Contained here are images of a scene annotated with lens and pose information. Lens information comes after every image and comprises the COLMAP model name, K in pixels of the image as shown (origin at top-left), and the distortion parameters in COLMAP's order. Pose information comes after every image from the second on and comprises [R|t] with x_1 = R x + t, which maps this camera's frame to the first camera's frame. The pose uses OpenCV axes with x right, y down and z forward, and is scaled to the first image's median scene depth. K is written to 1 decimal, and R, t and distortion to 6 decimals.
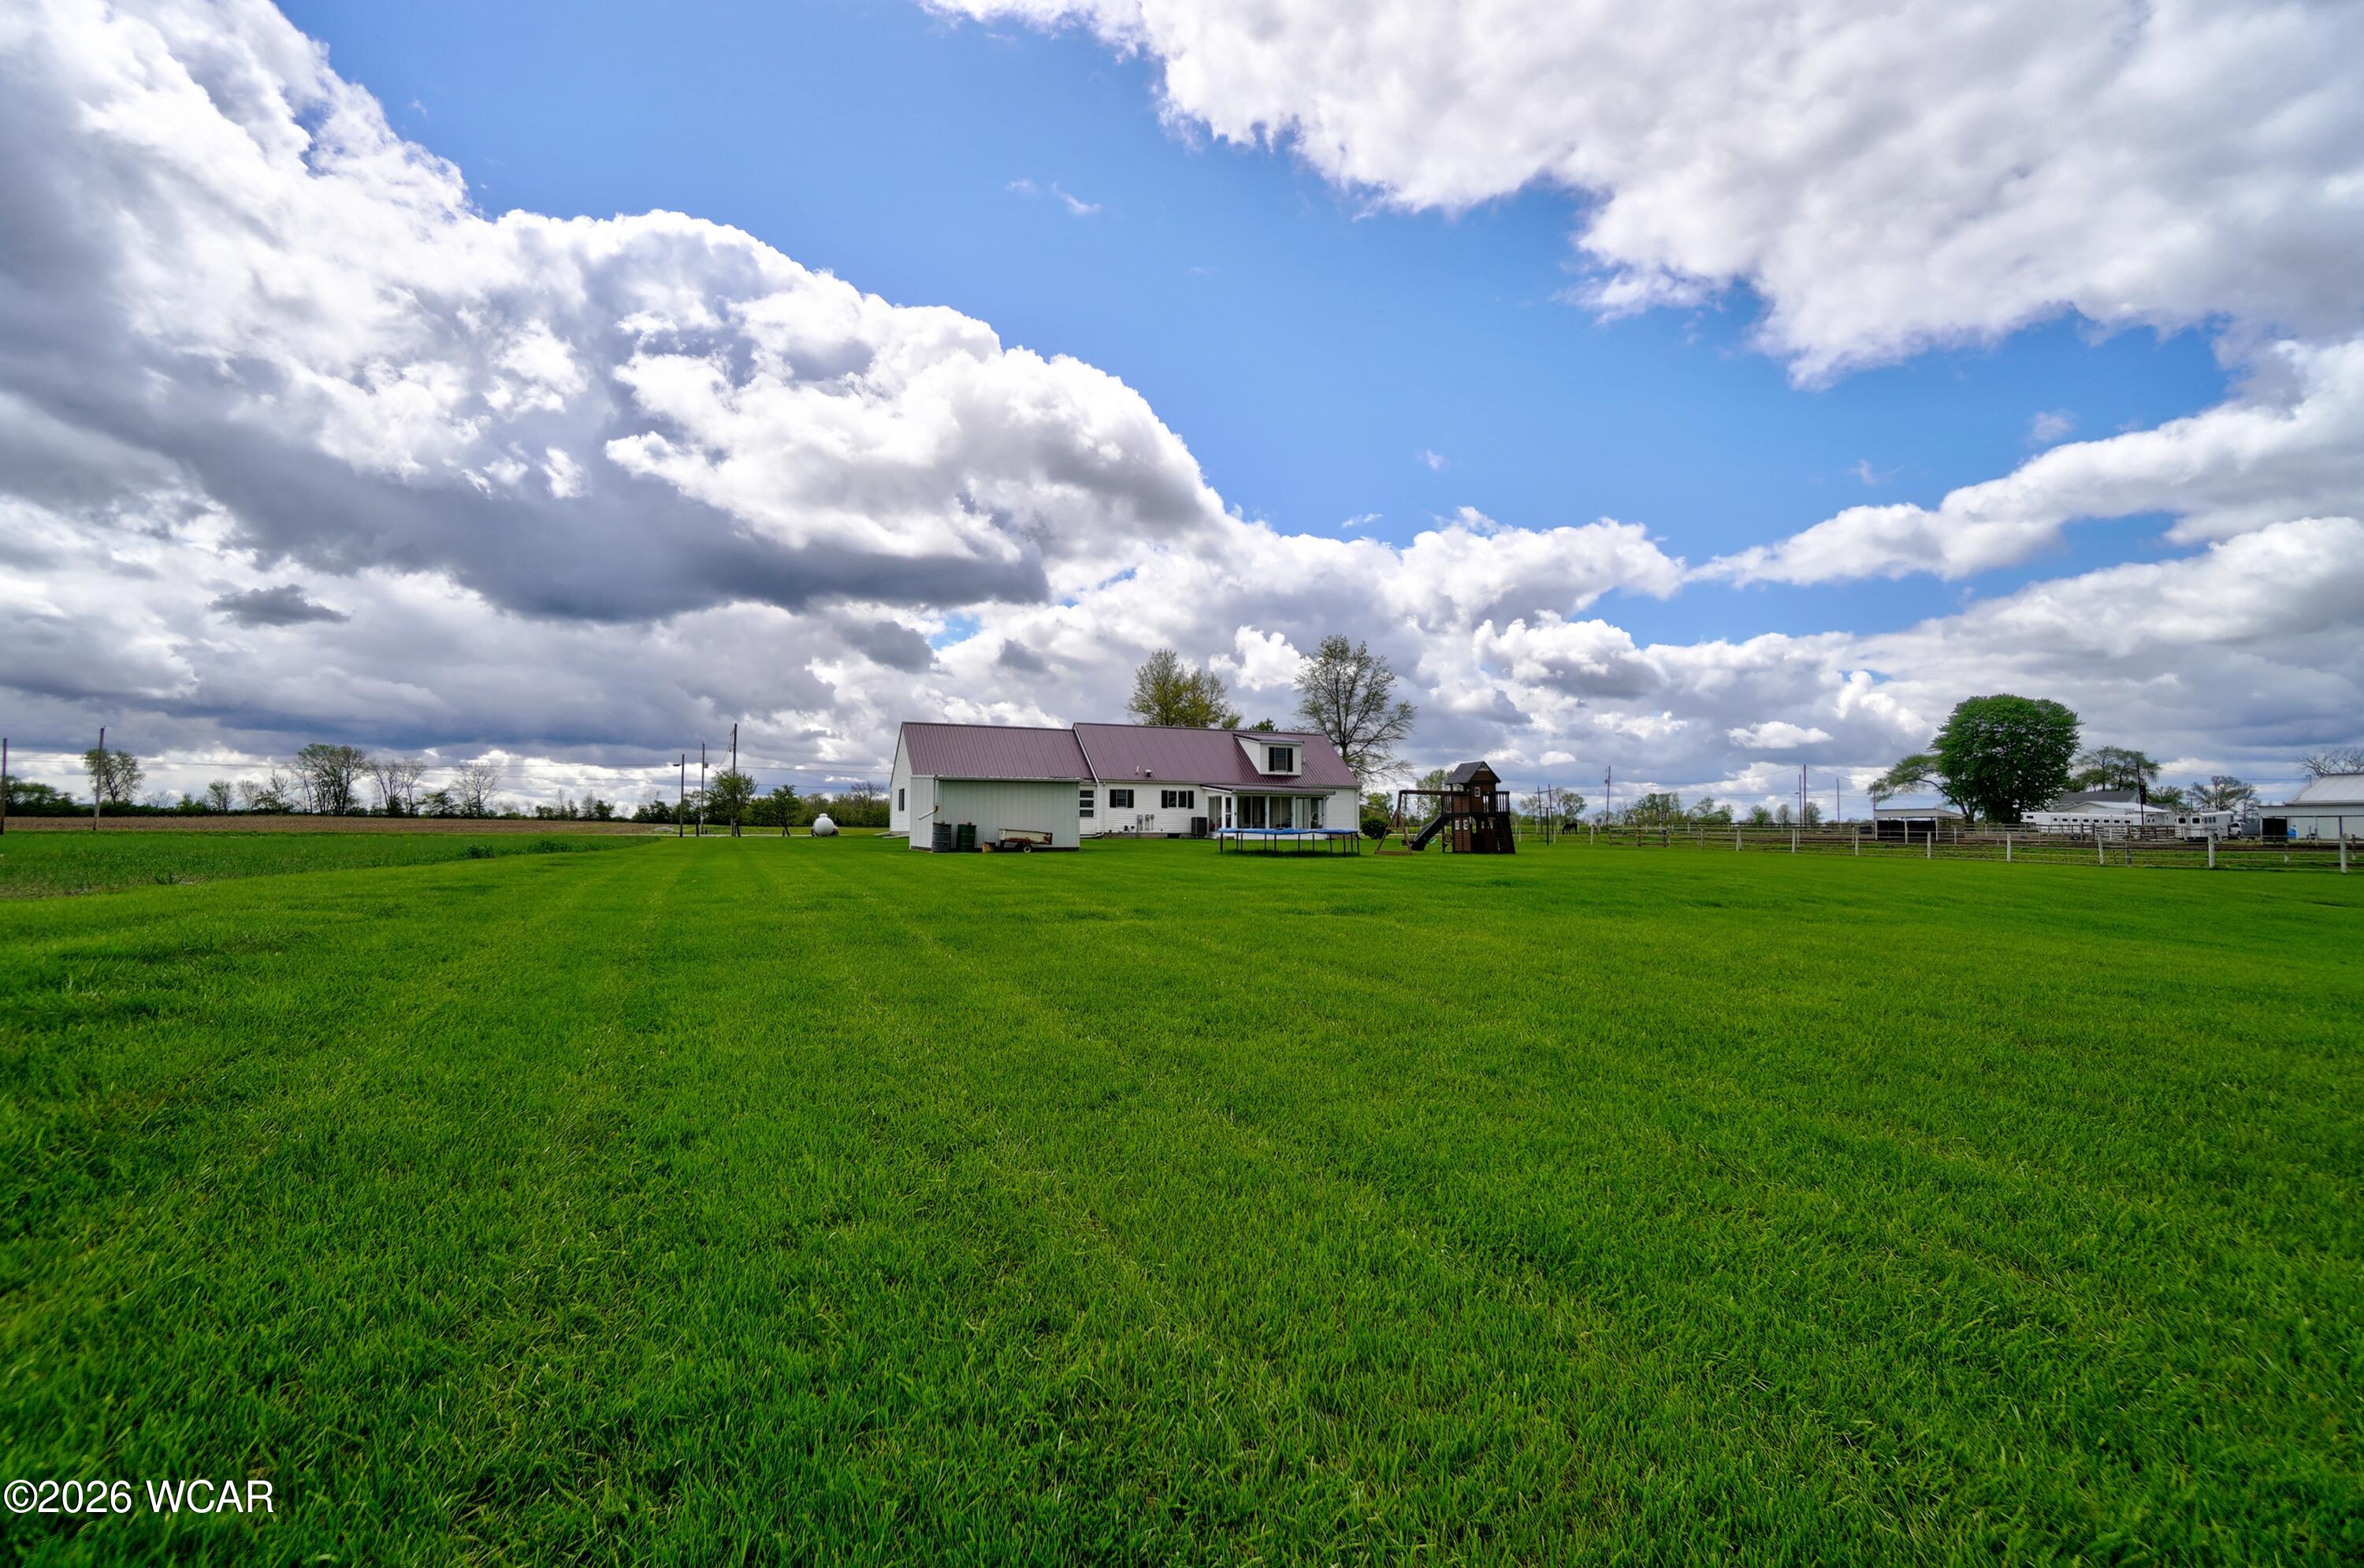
lens RADIAL K [[998.3, 0, 1174.6], [0, 998.3, 779.6], [0, 0, 1]] dist [-0.023422, 0.000392]
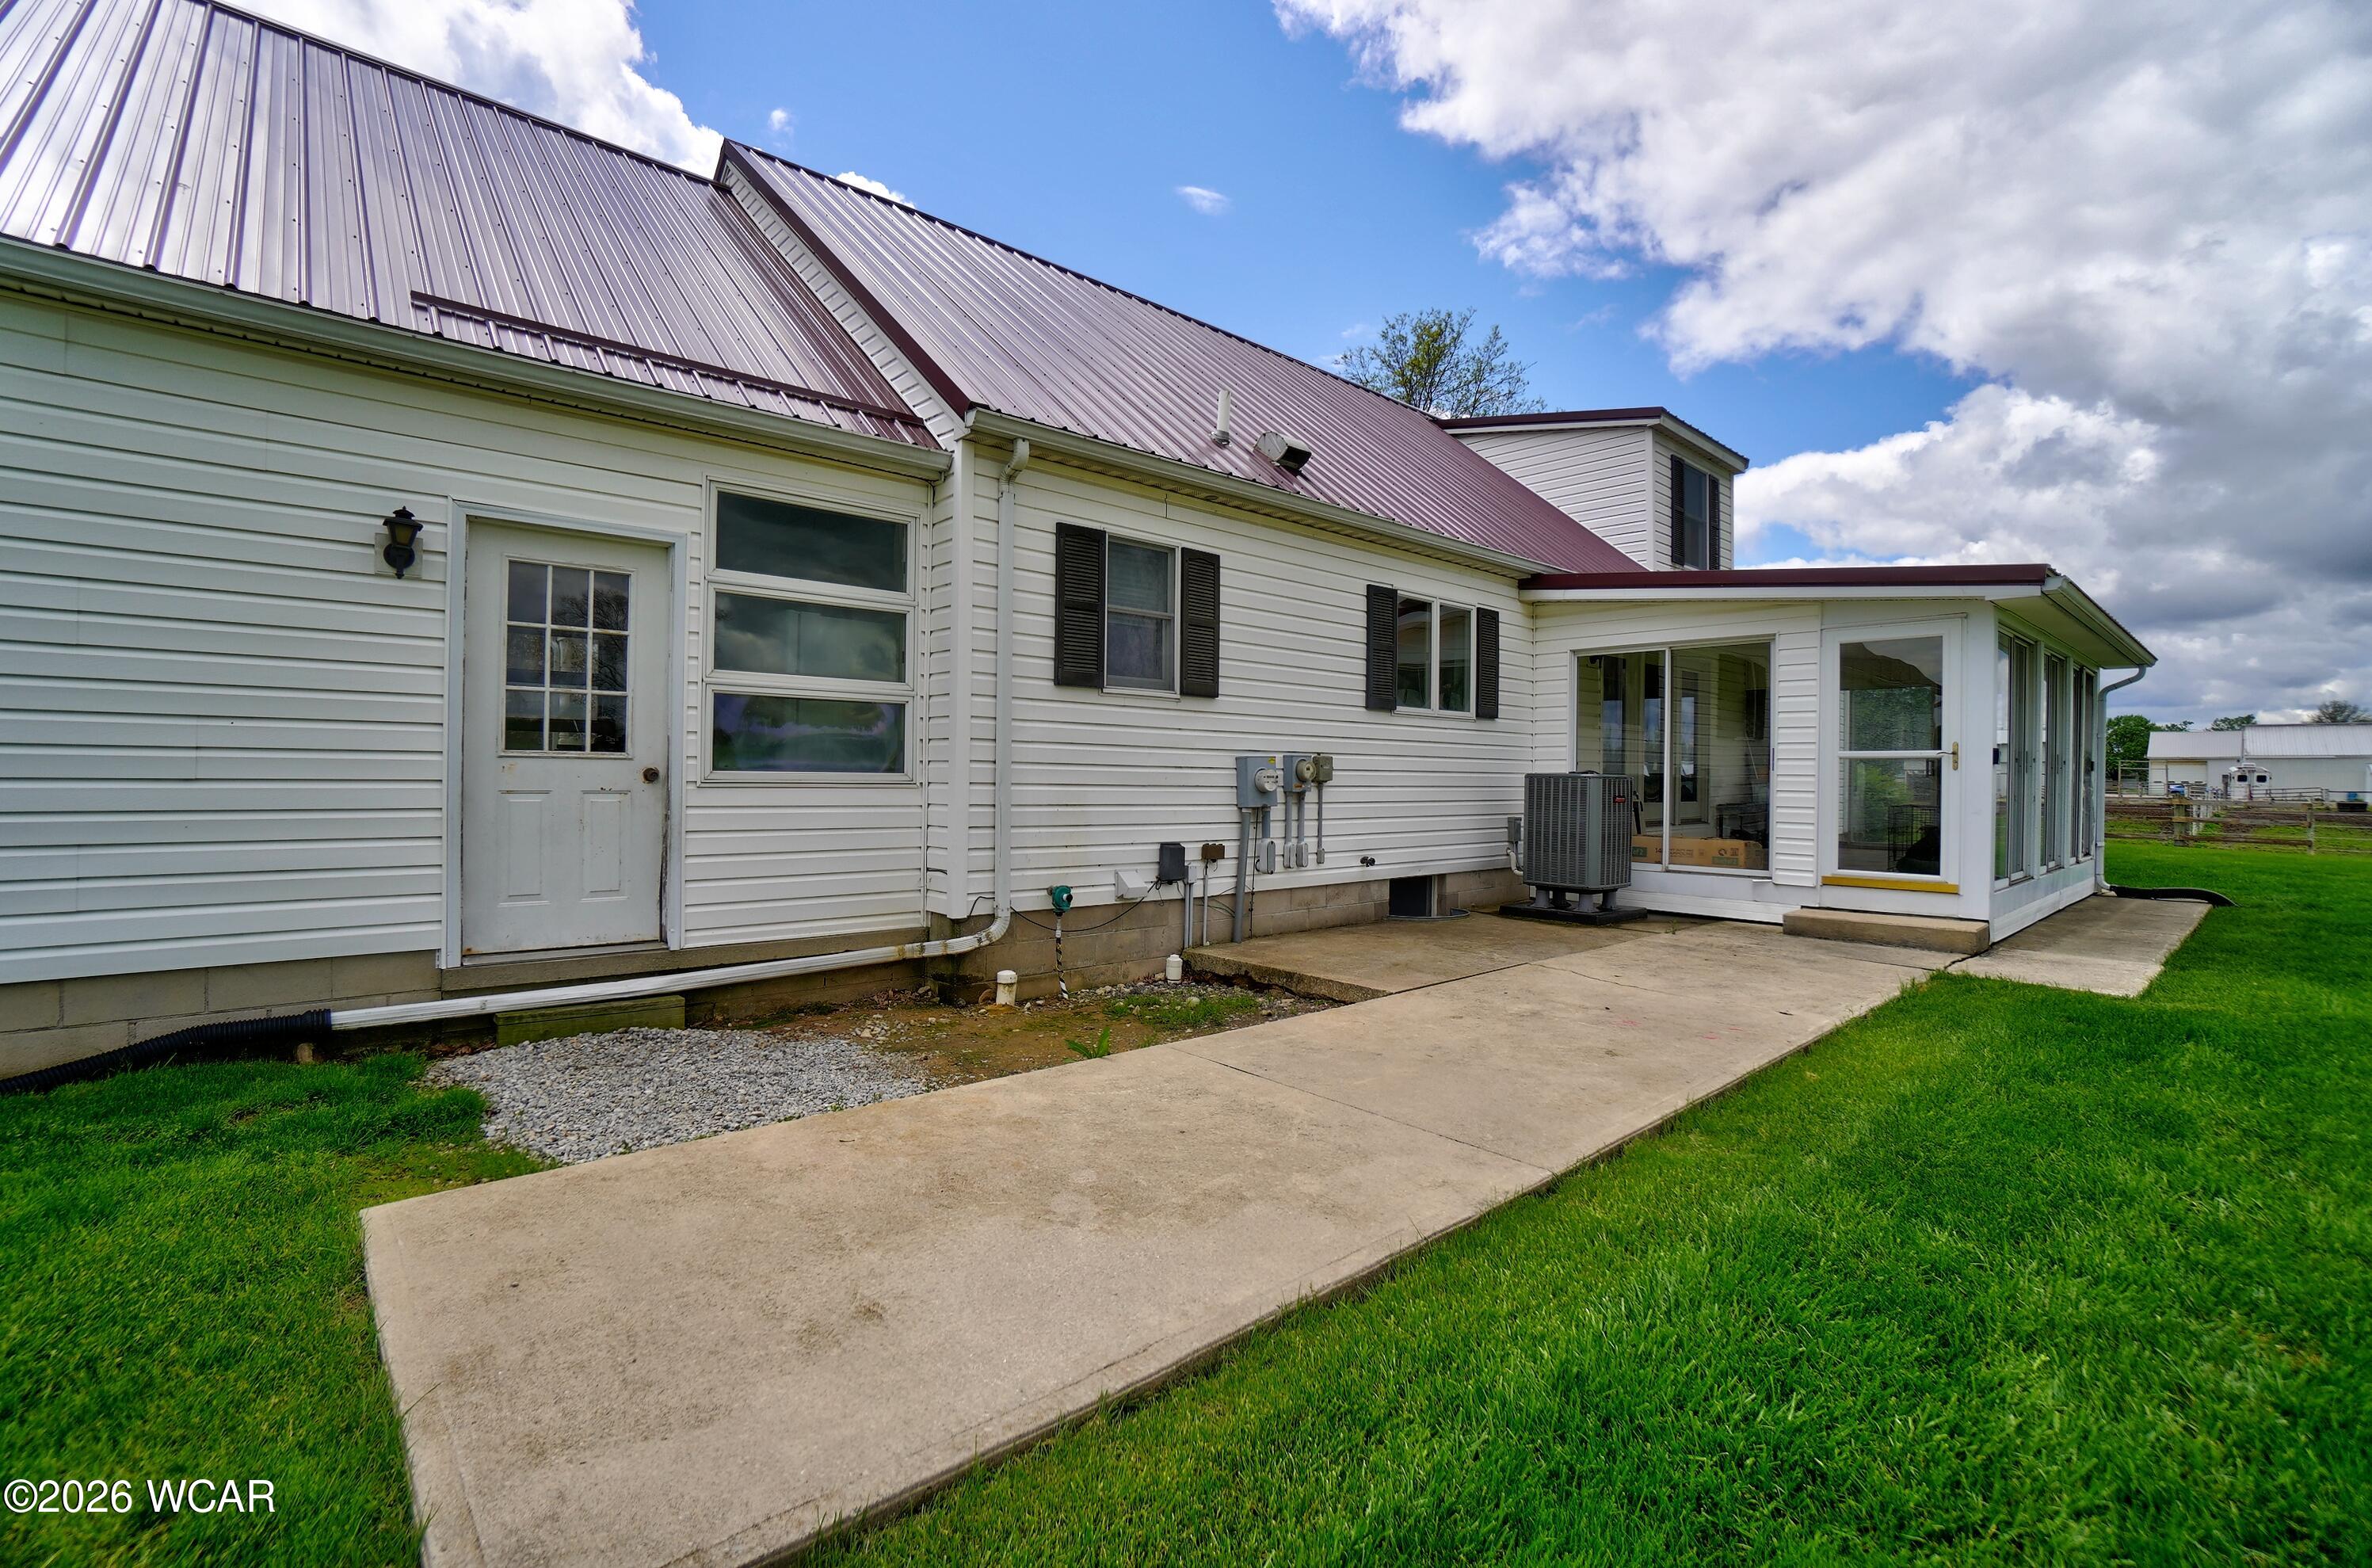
lens RADIAL K [[1085.5, 0, 1180.6], [0, 1085.5, 771.2], [0, 0, 1]] dist [-0.046686, 0.000252]
pose [[0.946550, 0.006620, 0.322489, -0.082986], [-0.022261, 0.998746, 0.044838, 0.029017], [-0.321788, -0.049620, 0.945511, 0.805740]]
